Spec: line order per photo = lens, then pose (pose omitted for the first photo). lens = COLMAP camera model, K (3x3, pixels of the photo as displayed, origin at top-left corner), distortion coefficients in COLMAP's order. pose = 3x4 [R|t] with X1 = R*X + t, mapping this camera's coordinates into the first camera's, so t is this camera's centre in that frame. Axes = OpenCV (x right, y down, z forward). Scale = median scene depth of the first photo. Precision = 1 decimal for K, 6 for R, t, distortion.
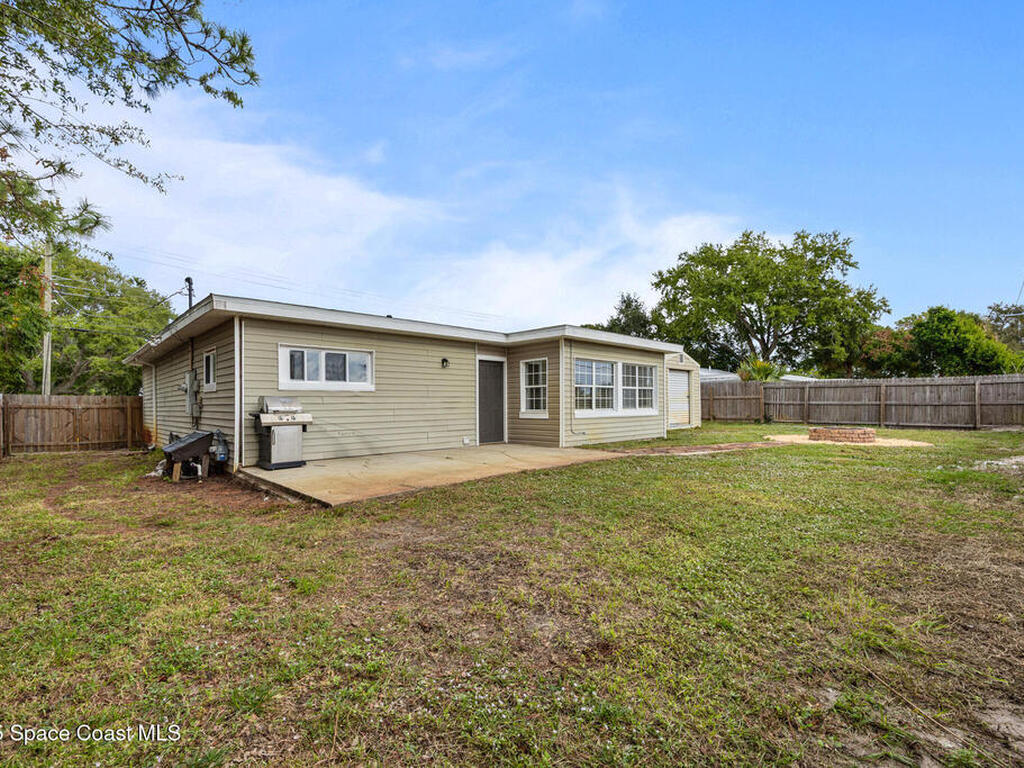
lens RADIAL K [[464.8, 0, 512.0], [0, 464.8, 384.0], [0, 0, 1]] dist [0.000243, -0.000029]
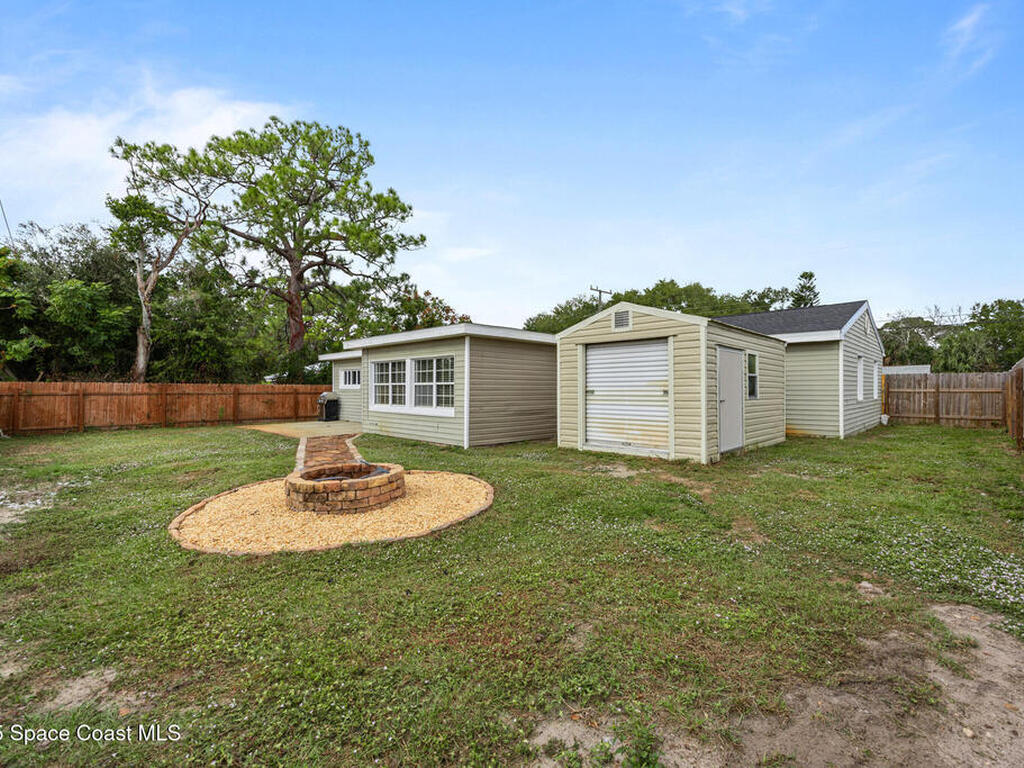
lens RADIAL K [[464.8, 0, 512.0], [0, 464.8, 384.0], [0, 0, 1]] dist [0.000243, -0.000029]
pose [[0.040733, -0.019236, -0.998985, 1.200804], [0.014399, 0.999722, -0.018663, 0.028459], [0.999066, -0.013624, 0.040999, 1.152590]]
